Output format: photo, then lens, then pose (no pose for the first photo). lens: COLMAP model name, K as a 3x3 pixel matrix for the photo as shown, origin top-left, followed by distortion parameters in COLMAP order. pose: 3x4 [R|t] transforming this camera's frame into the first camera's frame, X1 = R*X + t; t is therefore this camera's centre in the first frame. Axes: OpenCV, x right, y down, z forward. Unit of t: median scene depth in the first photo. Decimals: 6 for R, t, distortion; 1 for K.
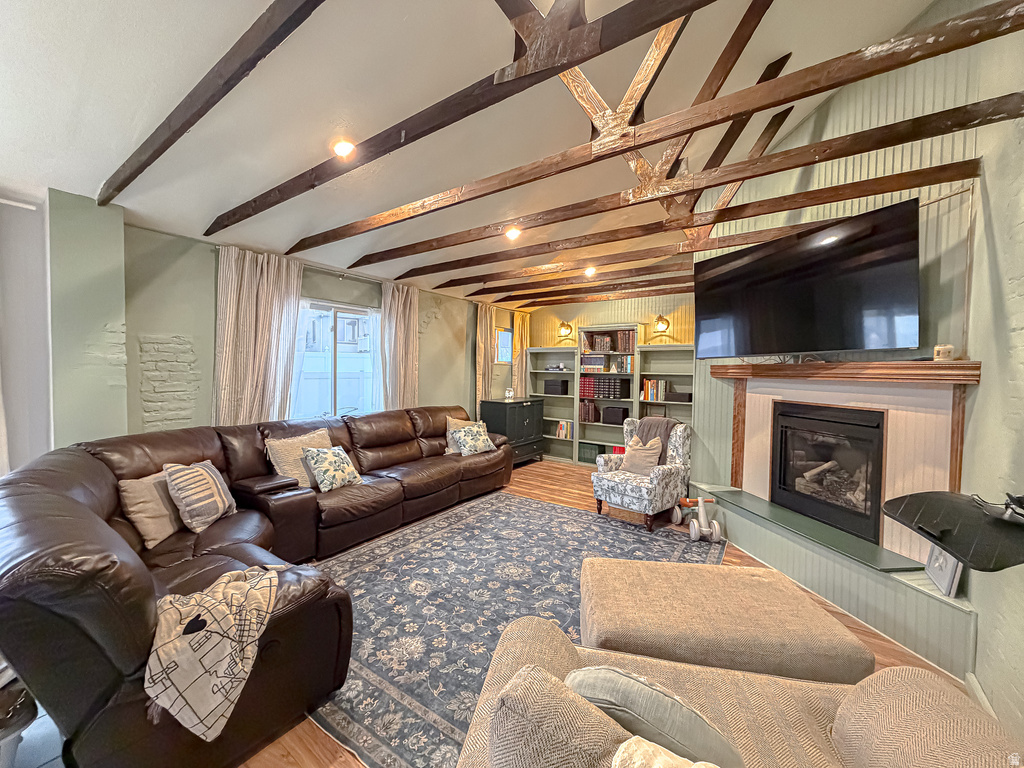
lens RADIAL K [[407.9, 0, 508.7], [0, 407.9, 385.5], [0, 0, 1]] dist [-0.000731, 0.000847]
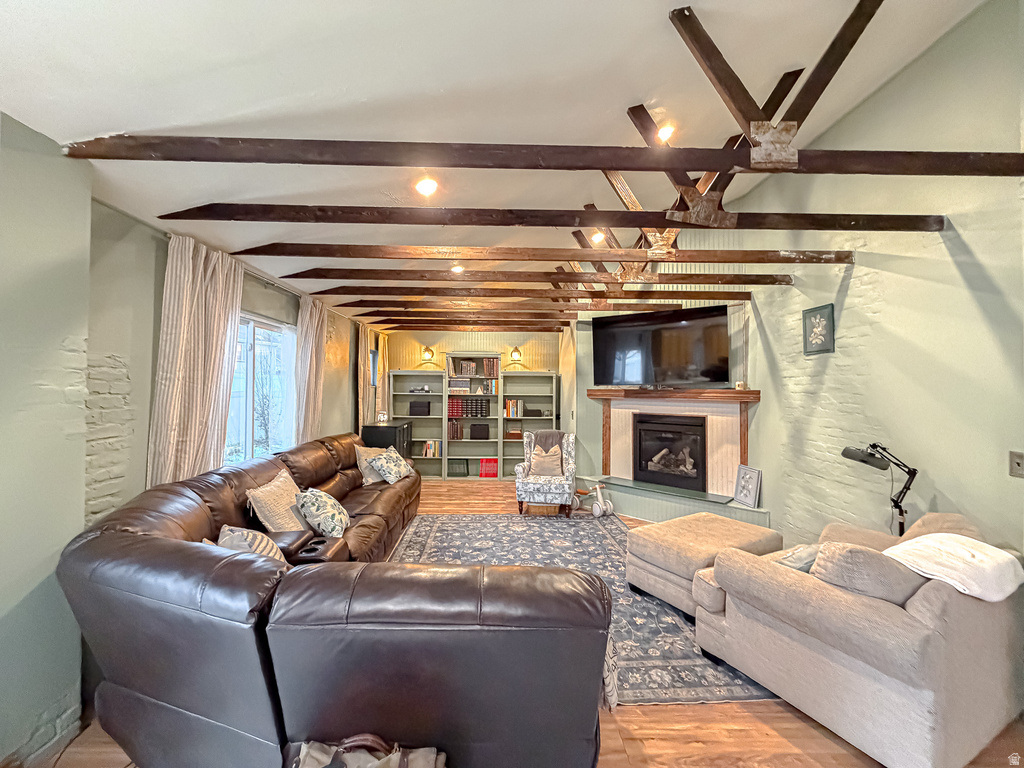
lens RADIAL K [[407.9, 0, 508.5], [0, 407.9, 386.0], [0, 0, 1]] dist [-0.000731, 0.000847]
pose [[0.799696, -0.003029, 0.600398, -0.539010], [0.026748, 0.999174, -0.030585, -0.025285], [-0.599809, 0.040518, 0.799117, 0.052565]]
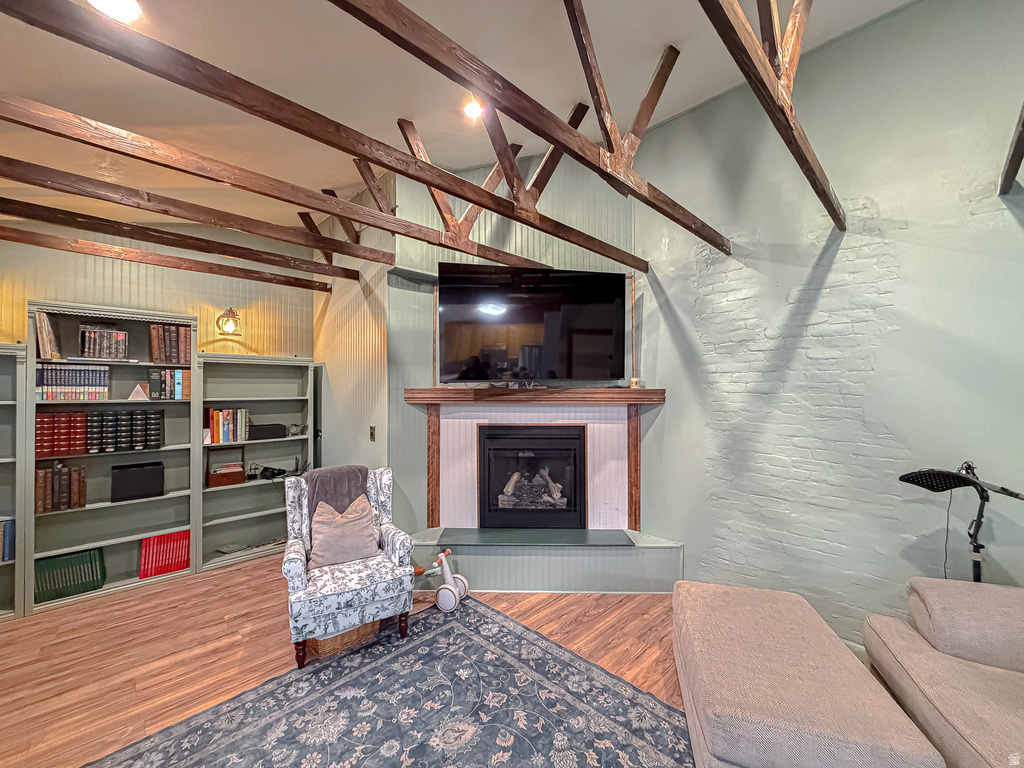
lens RADIAL K [[407.9, 0, 508.0], [0, 407.9, 385.7], [0, 0, 1]] dist [-0.000731, 0.000847]
pose [[0.179956, -0.011139, 0.983612, -0.262670], [0.038651, 0.999244, 0.004244, -0.050526], [-0.982915, 0.037254, 0.180250, 0.638355]]
